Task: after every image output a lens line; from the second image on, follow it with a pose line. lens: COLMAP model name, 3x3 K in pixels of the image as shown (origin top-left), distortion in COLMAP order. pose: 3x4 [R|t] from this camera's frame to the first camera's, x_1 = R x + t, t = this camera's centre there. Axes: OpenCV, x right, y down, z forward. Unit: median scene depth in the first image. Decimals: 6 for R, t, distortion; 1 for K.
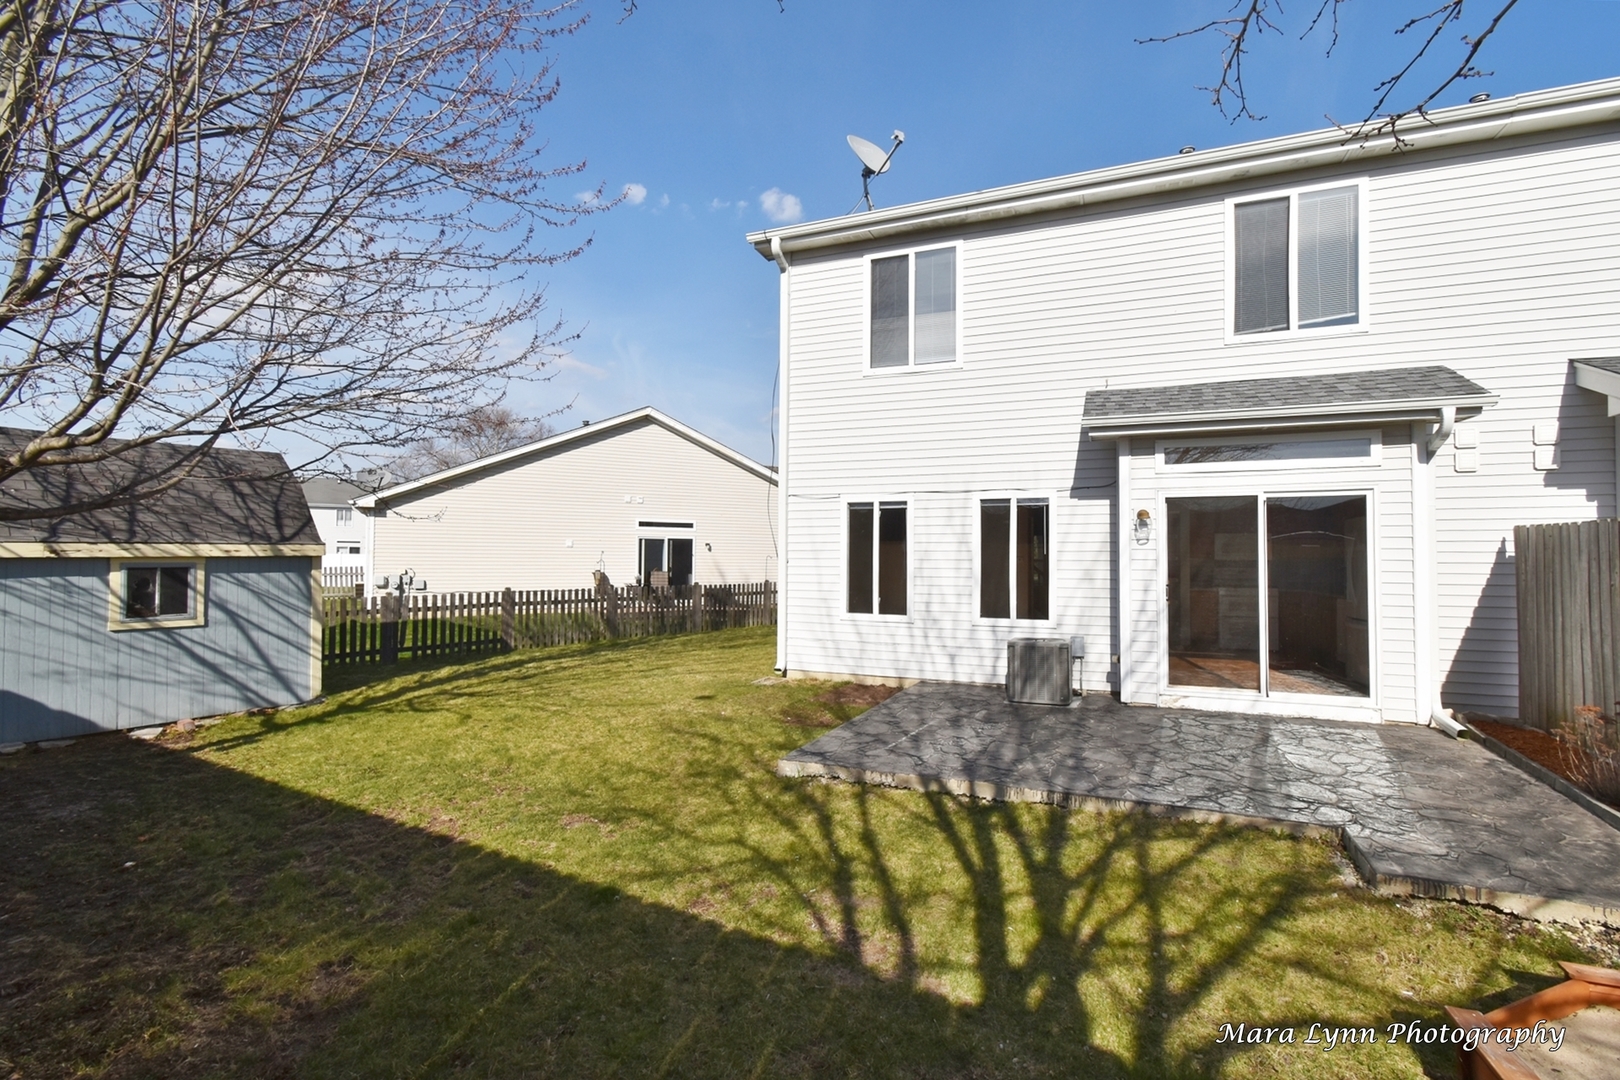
lens RADIAL K [[722.1, 0, 823.9], [0, 722.1, 544.6], [0, 0, 1]] dist [0.007744, -0.003176]
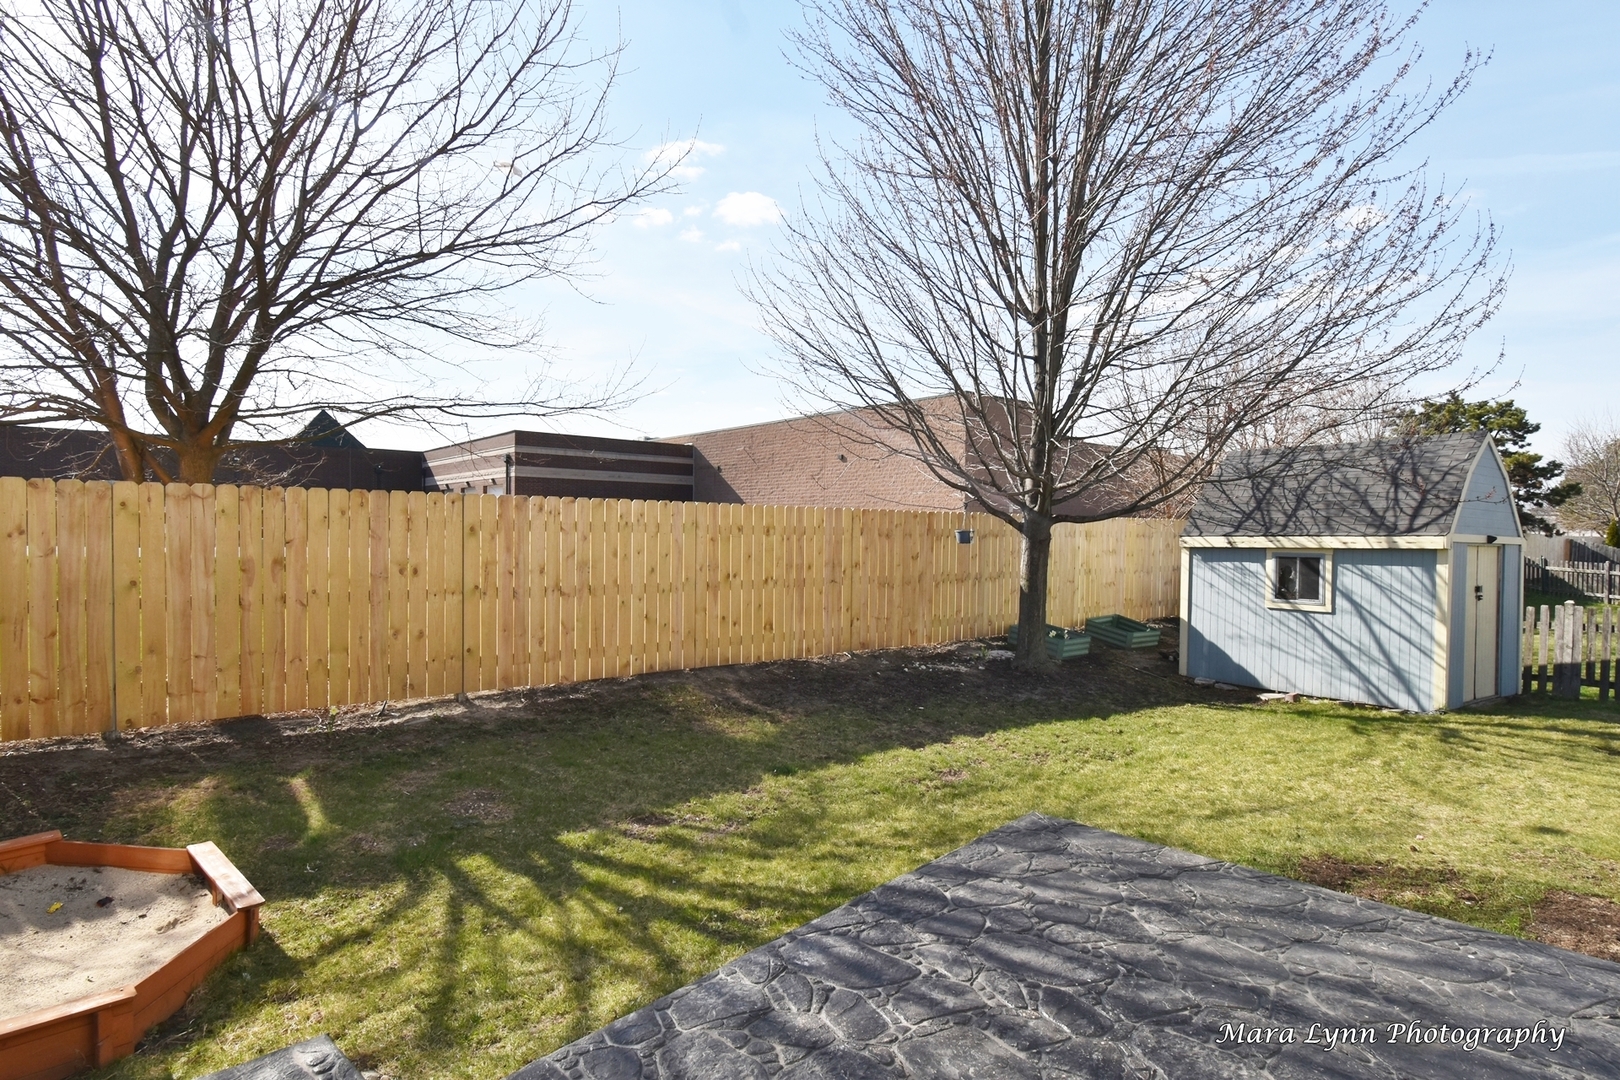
lens RADIAL K [[837.4, 0, 817.8], [0, 837.4, 531.3], [0, 0, 1]] dist [-0.003589, -0.001245]
pose [[-0.345049, -0.011414, -0.938515, 0.560629], [0.003426, 0.999904, -0.013420, 0.005864], [0.938579, -0.007846, -0.344977, 0.713423]]
